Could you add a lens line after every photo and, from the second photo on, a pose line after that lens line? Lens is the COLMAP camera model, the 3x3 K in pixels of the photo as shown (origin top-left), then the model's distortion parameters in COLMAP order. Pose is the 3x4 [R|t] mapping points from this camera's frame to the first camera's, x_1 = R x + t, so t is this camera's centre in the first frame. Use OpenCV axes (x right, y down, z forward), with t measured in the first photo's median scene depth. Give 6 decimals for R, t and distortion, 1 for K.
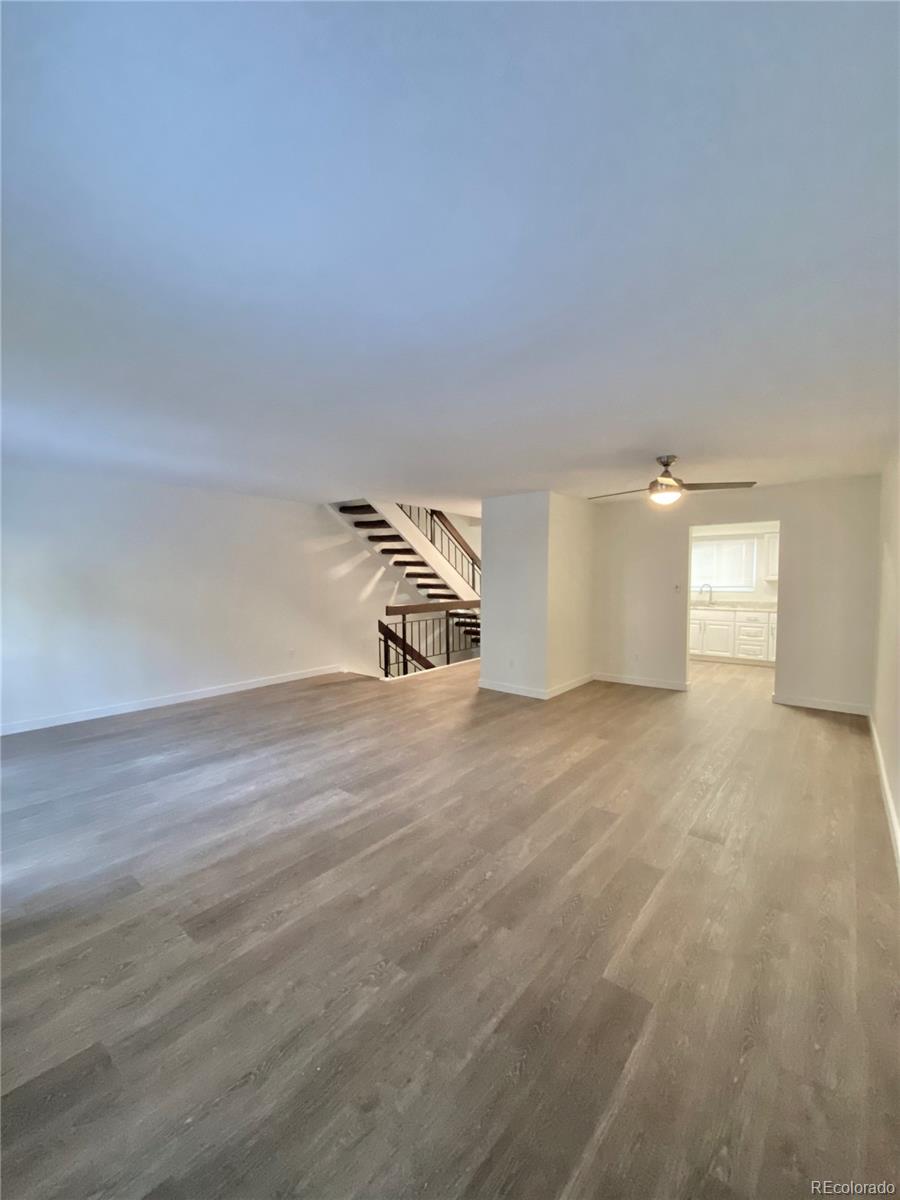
lens RADIAL K [[490.2, 0, 445.1], [0, 490.2, 602.0], [0, 0, 1]] dist [-0.030939, -0.000494]
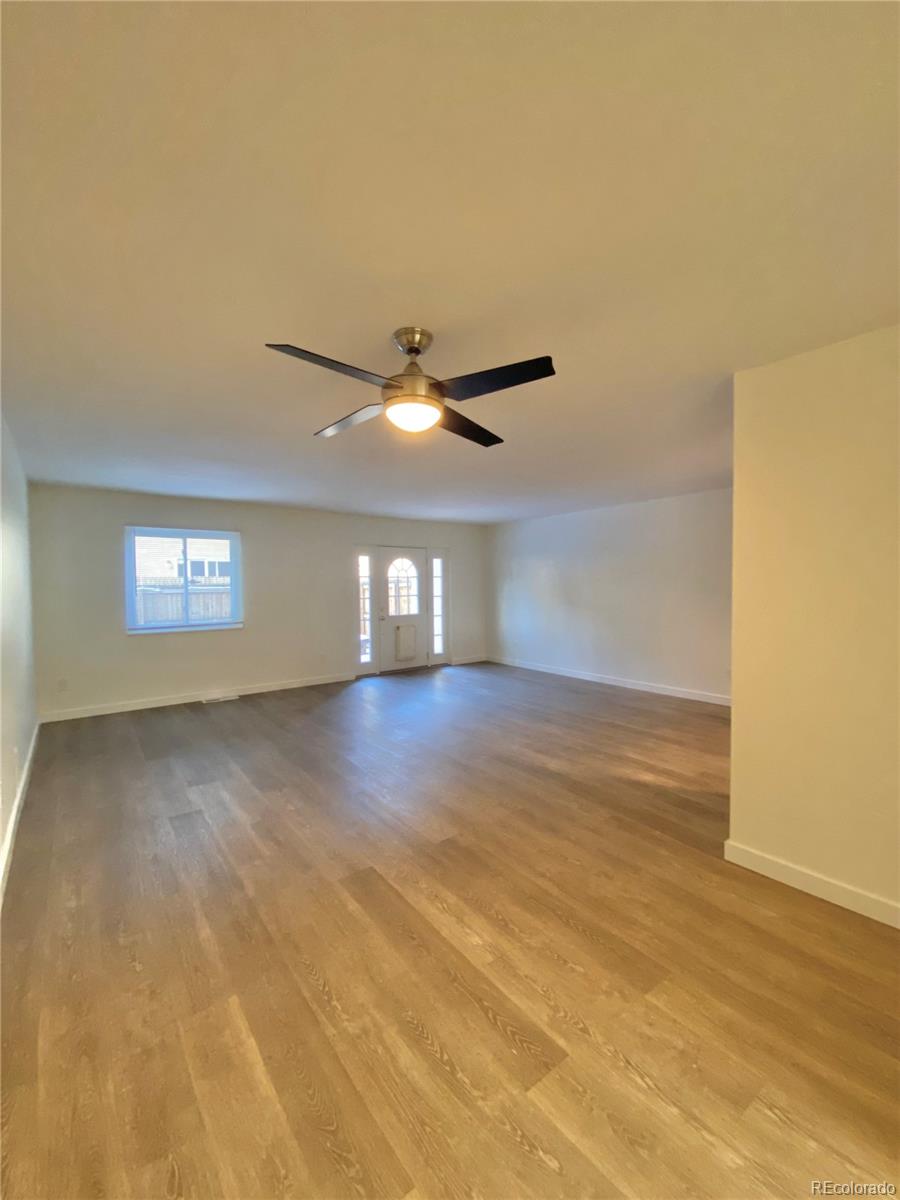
lens RADIAL K [[490.2, 0, 446.8], [0, 490.2, 590.9], [0, 0, 1]] dist [-0.030939, -0.000494]
pose [[-0.232030, 0.022601, -0.972446, 0.831269], [-0.056720, 0.997715, 0.036722, -0.052466], [0.971054, 0.063678, -0.230217, 1.023063]]
